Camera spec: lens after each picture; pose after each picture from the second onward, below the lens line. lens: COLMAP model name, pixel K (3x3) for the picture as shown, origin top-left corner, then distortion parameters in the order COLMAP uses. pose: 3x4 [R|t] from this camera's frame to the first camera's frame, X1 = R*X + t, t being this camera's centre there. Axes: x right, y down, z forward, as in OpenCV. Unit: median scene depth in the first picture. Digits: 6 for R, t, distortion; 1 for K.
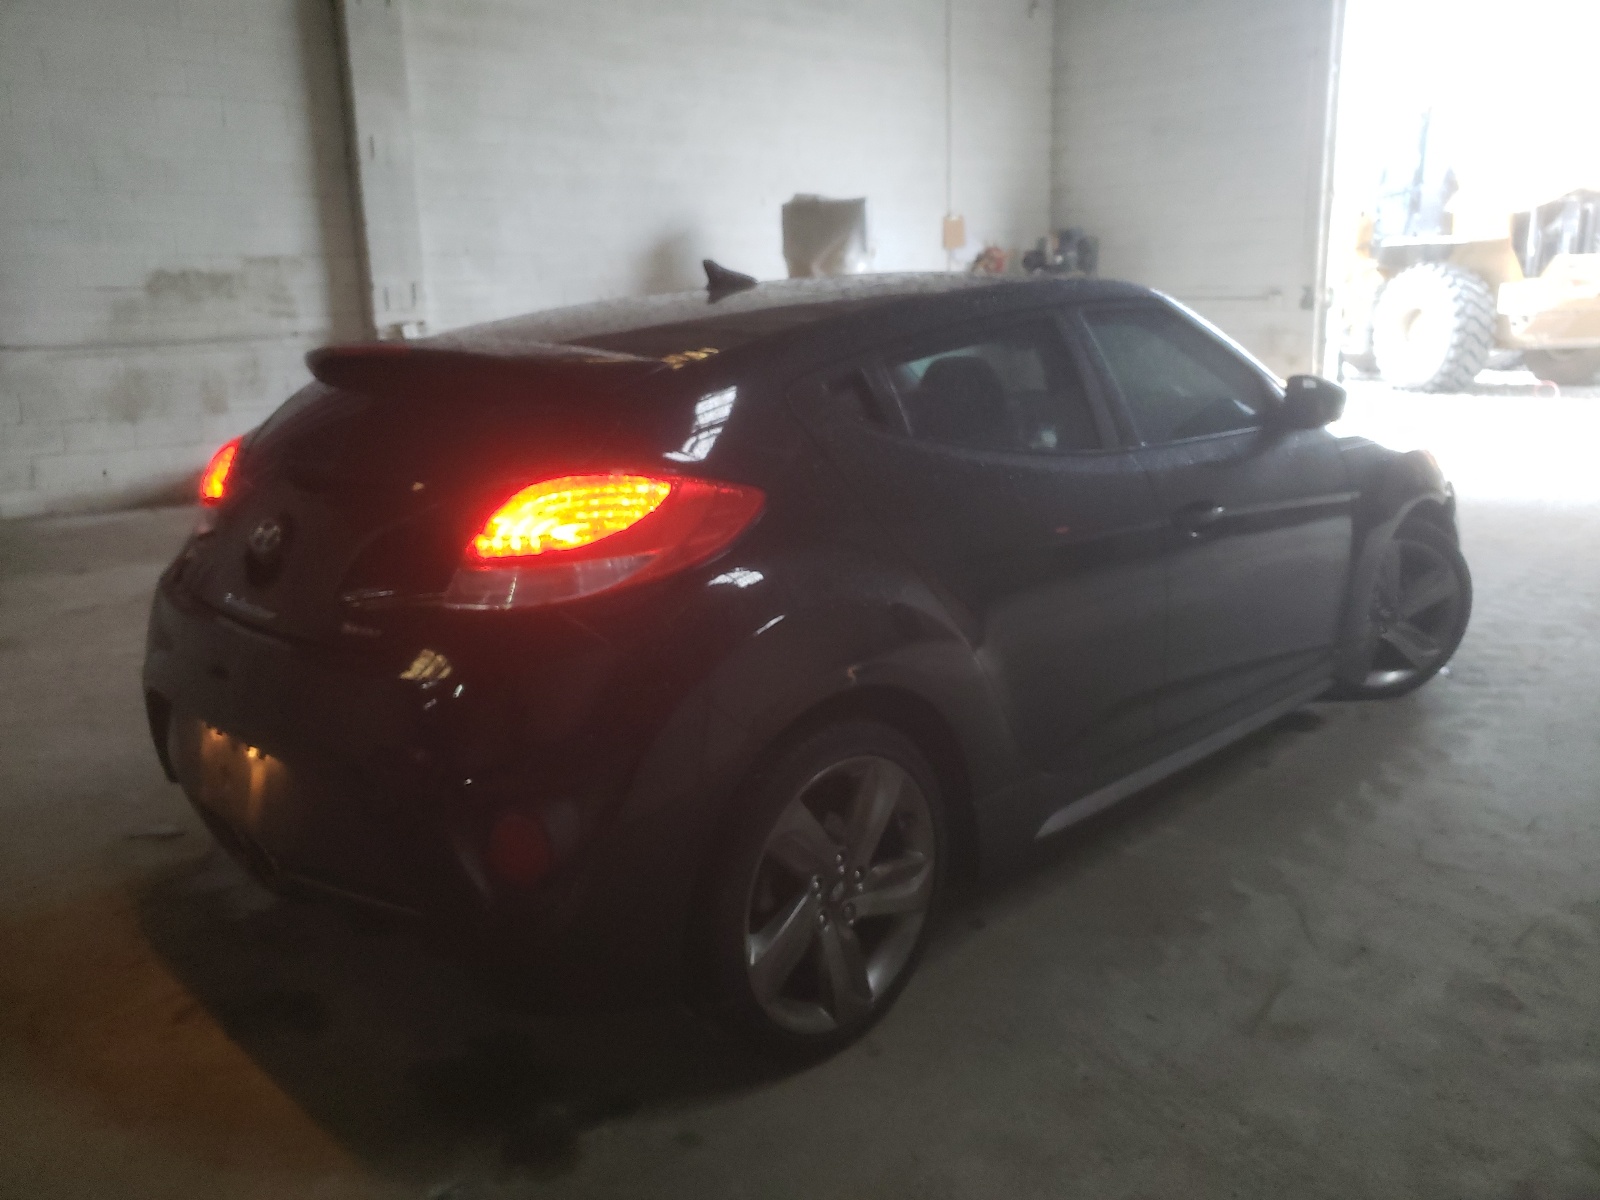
lens RADIAL K [[1264.7, 0, 800.0], [0, 1264.7, 600.0], [0, 0, 1]] dist [0.020637, 0.005650]
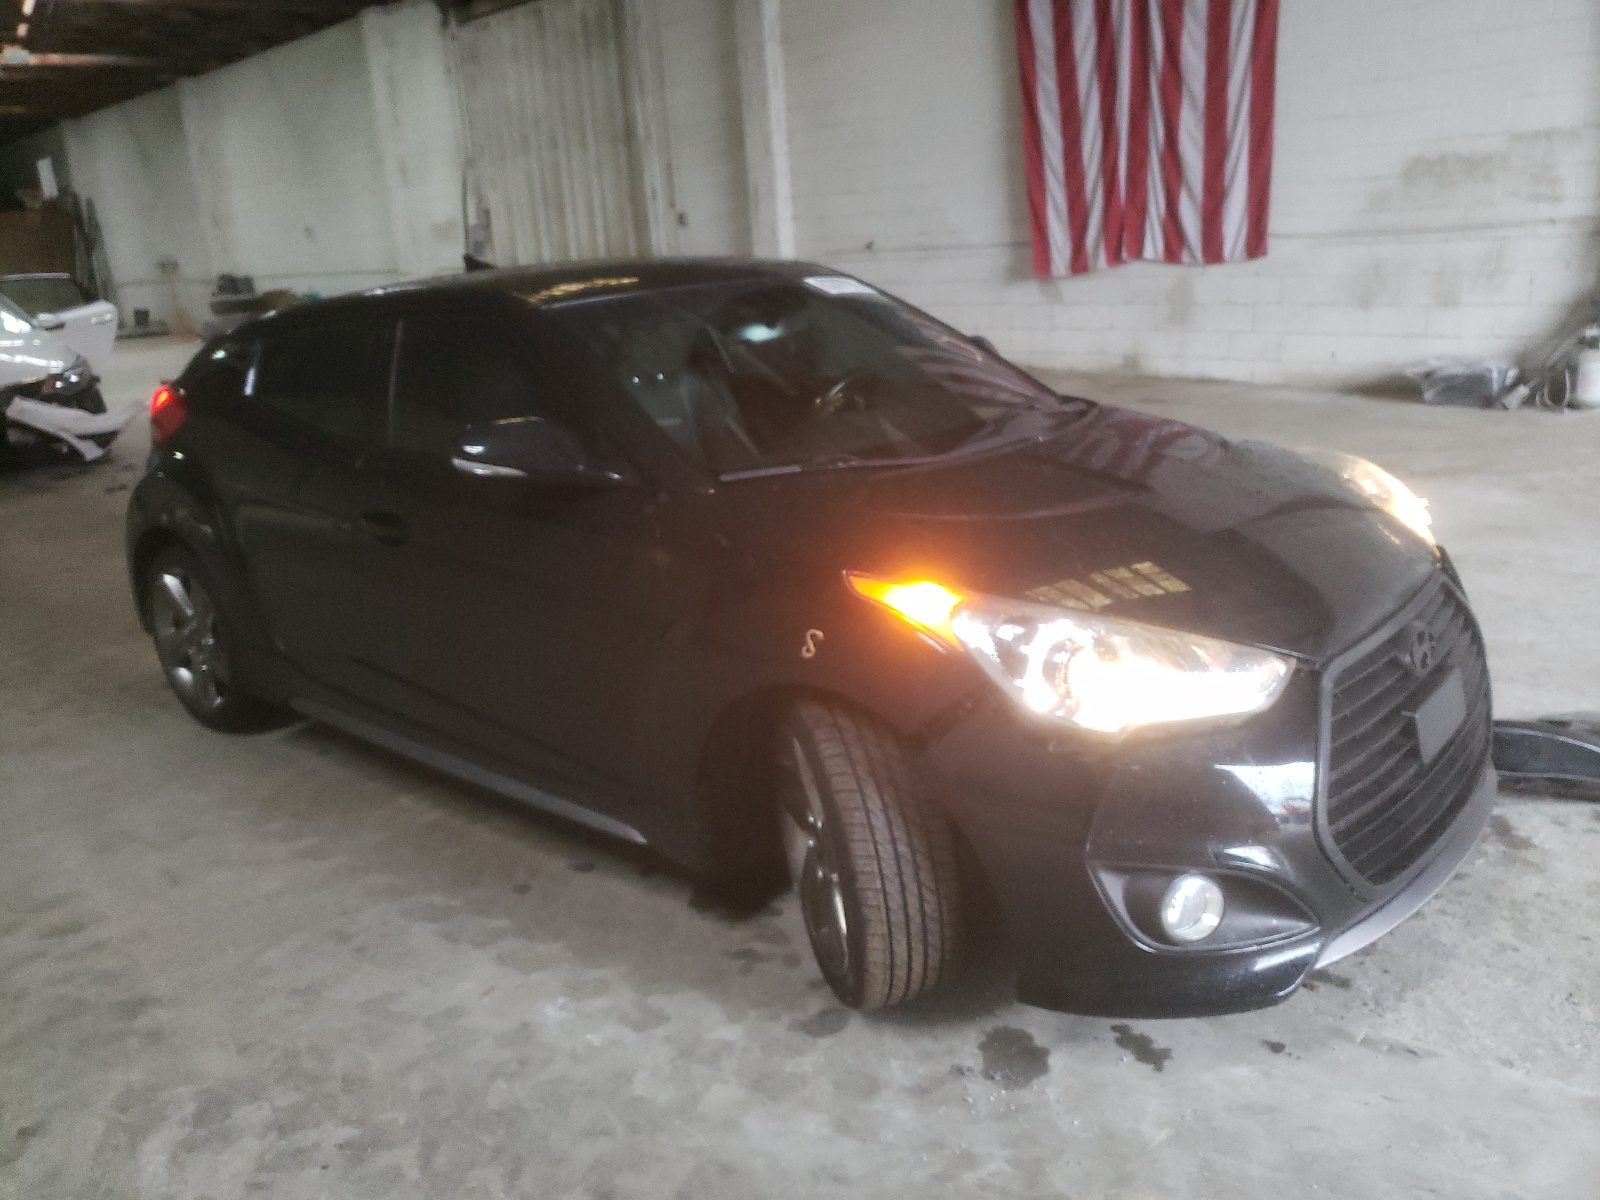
lens RADIAL K [[1264.7, 0, 800.0], [0, 1264.7, 600.0], [0, 0, 1]] dist [0.020637, 0.005650]
pose [[0.075153, 0.306916, -0.948765, 0.501212], [-0.177040, 0.940447, 0.290201, -0.136850], [0.981330, 0.146160, 0.125014, 0.454403]]
